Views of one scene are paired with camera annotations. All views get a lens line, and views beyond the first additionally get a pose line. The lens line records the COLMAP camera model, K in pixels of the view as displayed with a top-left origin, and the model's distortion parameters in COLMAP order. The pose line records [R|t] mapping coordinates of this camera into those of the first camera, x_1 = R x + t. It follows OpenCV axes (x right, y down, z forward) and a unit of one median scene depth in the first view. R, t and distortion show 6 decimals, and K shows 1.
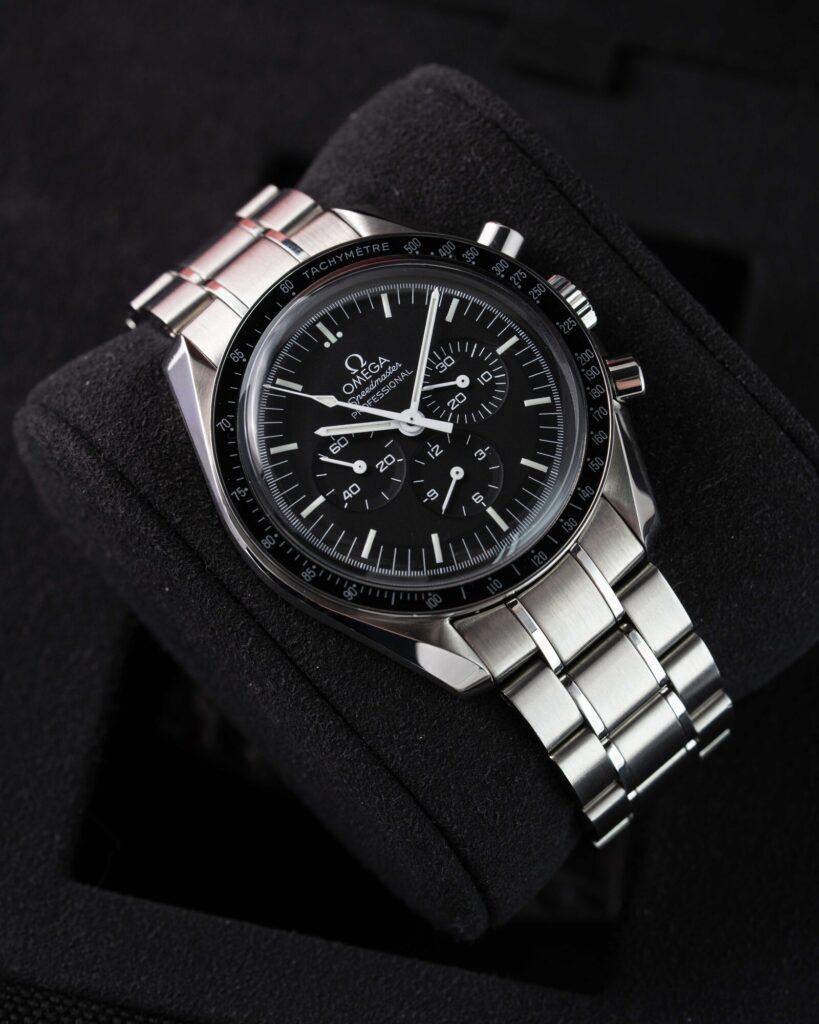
lens RADIAL K [[4211.8, 0, 409.7], [0, 4211.8, 510.6], [0, 0, 1]] dist [-0.284163, 0.000000]
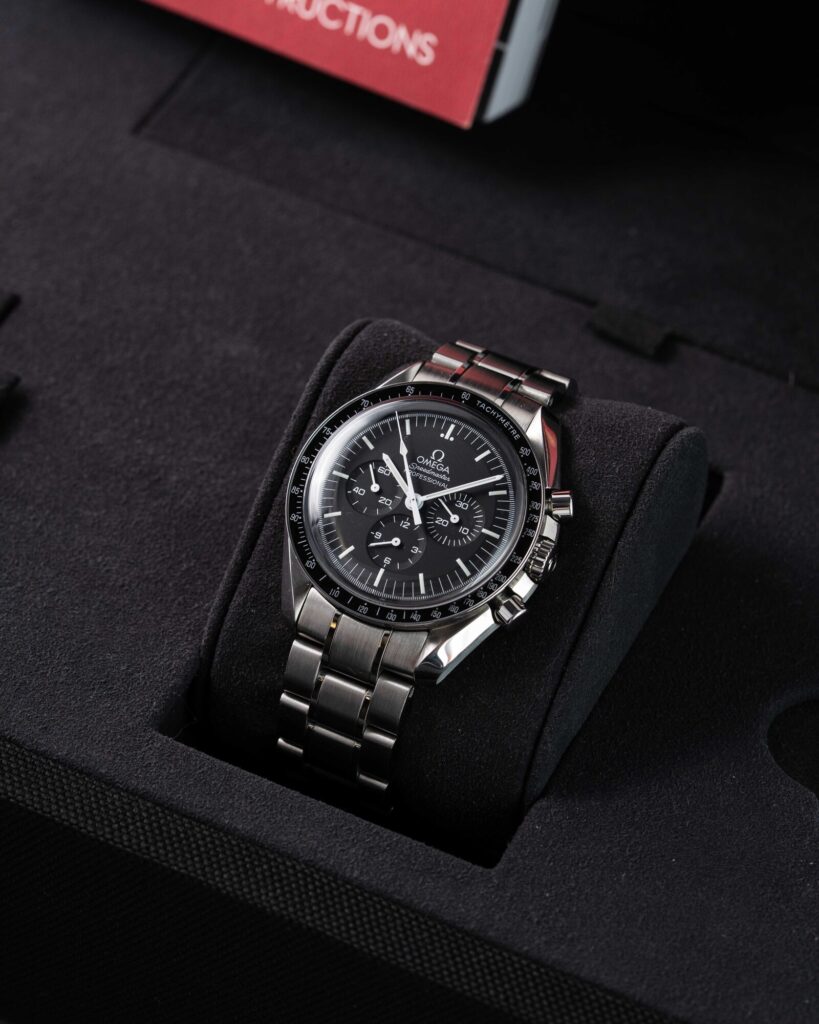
lens RADIAL K [[4211.8, 0, 404.3], [0, 4211.8, 513.0], [0, 0, 1]] dist [-0.284163, 0.000000]
pose [[0.389510, 0.827129, -0.405141, 0.626840], [-0.821305, 0.511004, 0.253639, -0.406834], [0.416821, 0.233950, 0.878367, -0.357847]]
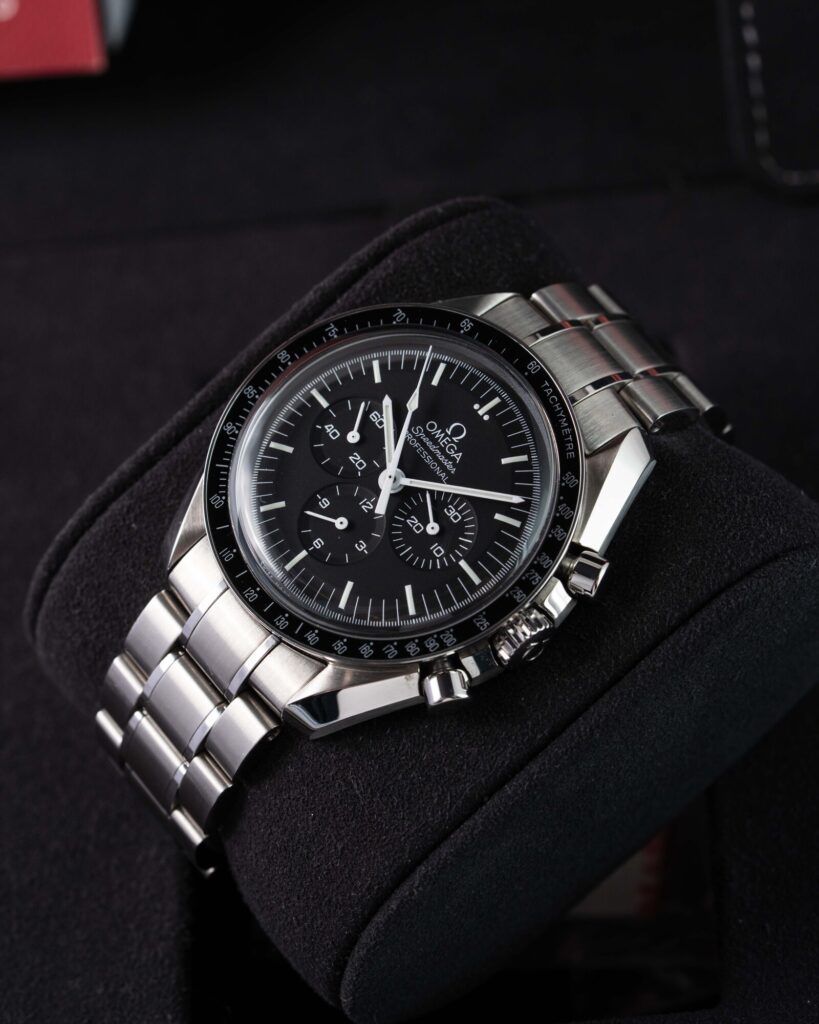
lens RADIAL K [[4211.8, 0, 410.6], [0, 4211.8, 510.8], [0, 0, 1]] dist [-0.284163, 0.000000]
pose [[-0.063779, 0.925789, -0.372621, 0.394614], [-0.889163, 0.116817, 0.442428, -0.484255], [0.453124, 0.359539, 0.815727, 0.153083]]
